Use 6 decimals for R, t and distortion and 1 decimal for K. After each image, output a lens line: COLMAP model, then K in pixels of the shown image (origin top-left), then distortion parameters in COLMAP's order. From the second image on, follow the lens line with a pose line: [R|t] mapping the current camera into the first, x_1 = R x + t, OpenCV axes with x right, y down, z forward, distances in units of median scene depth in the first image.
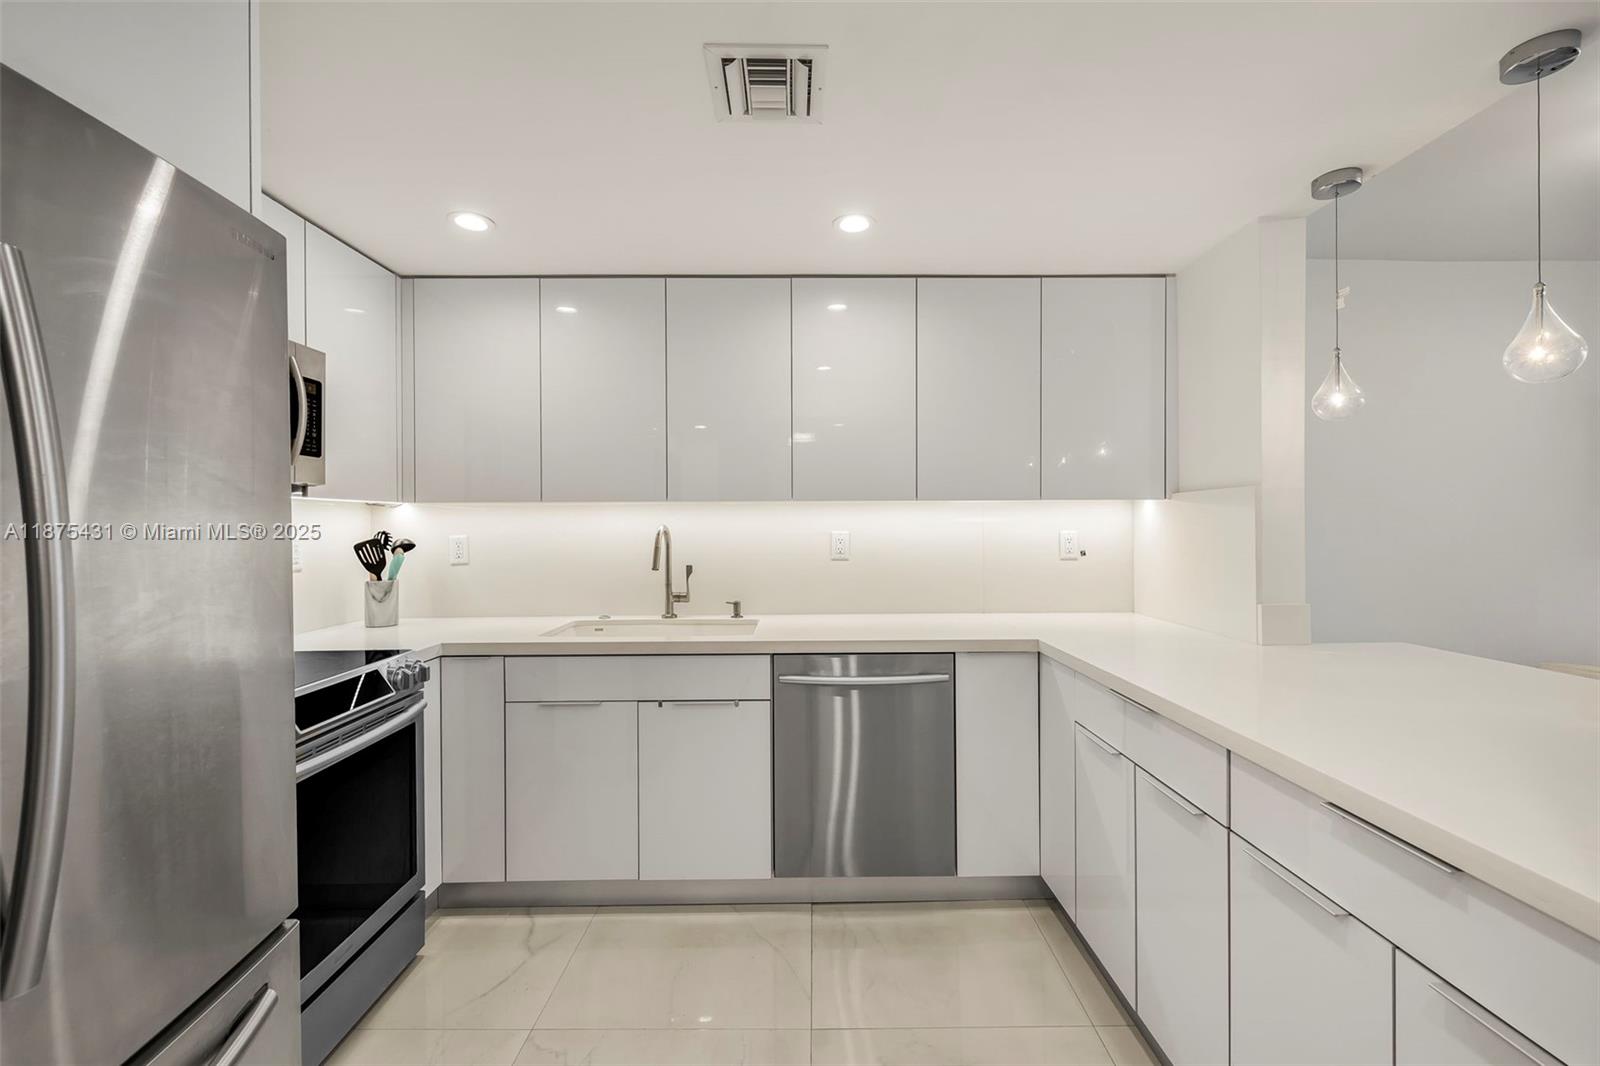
lens RADIAL K [[677.9, 0, 801.5], [0, 677.9, 524.7], [0, 0, 1]] dist [0.003203, 0.000203]
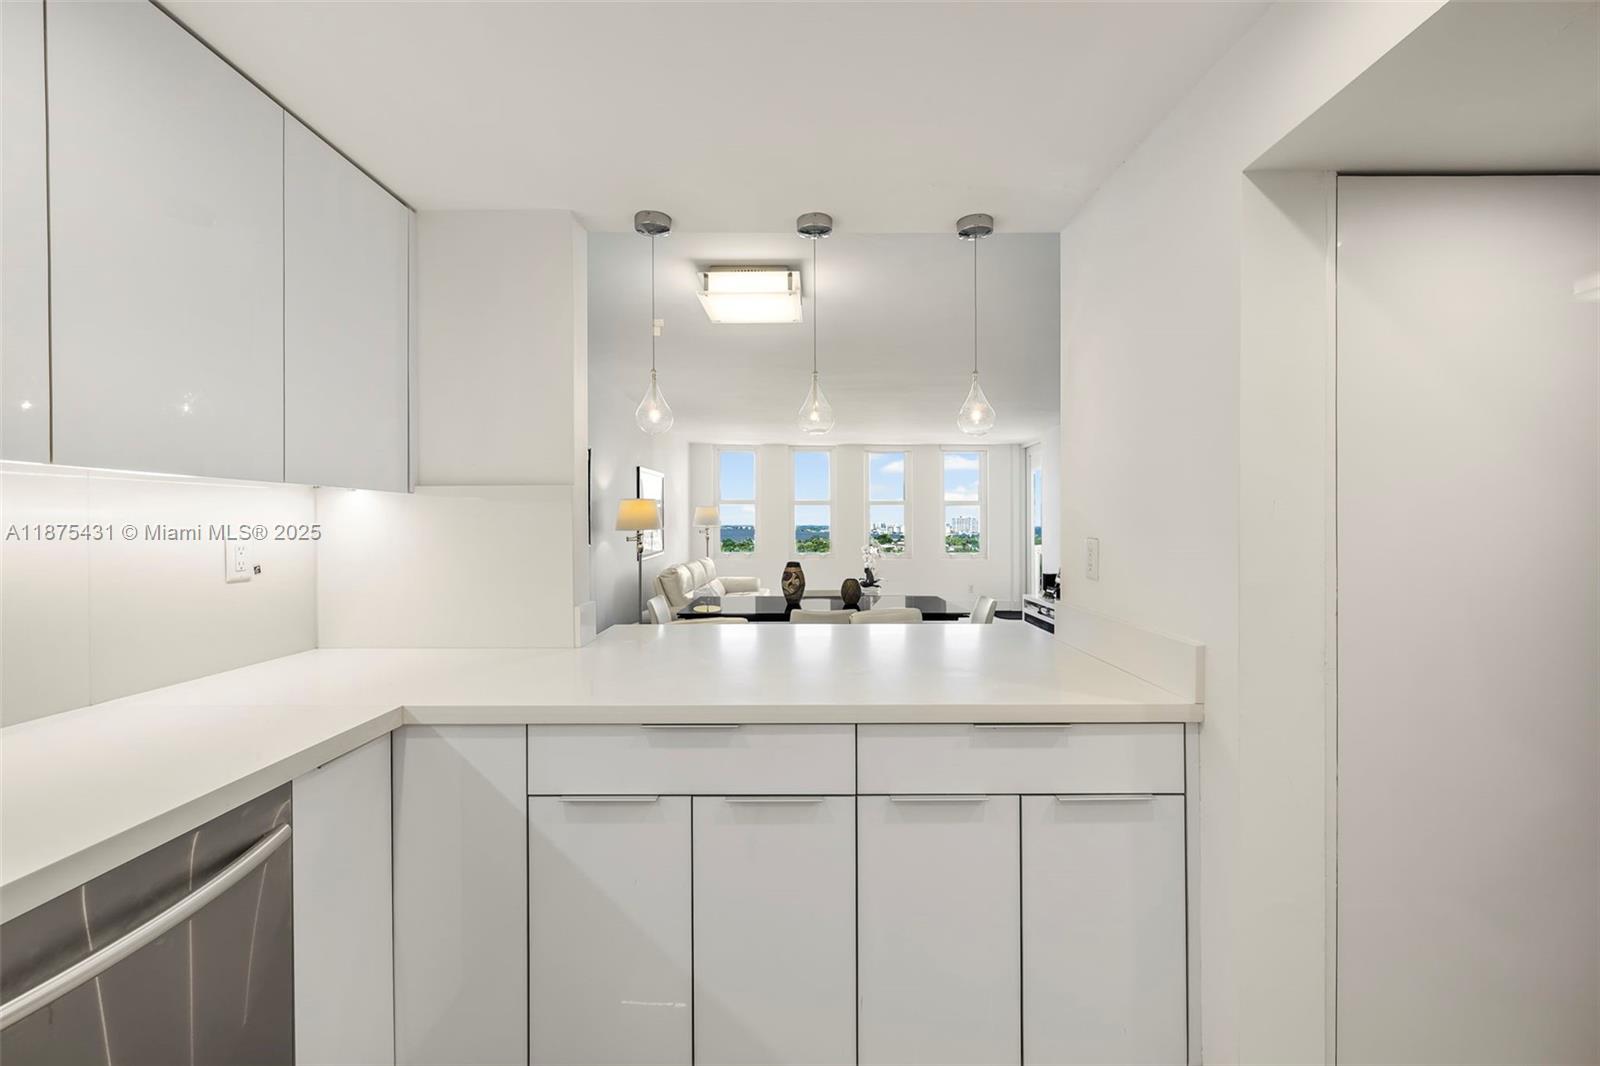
lens RADIAL K [[677.9, 0, 794.6], [0, 677.9, 533.4], [0, 0, 1]] dist [0.003203, 0.000203]
pose [[-0.007467, -0.006903, 0.999948, -0.268696], [-0.002477, 0.999973, 0.006884, 0.003076], [-0.999969, -0.002425, -0.007484, 0.604770]]
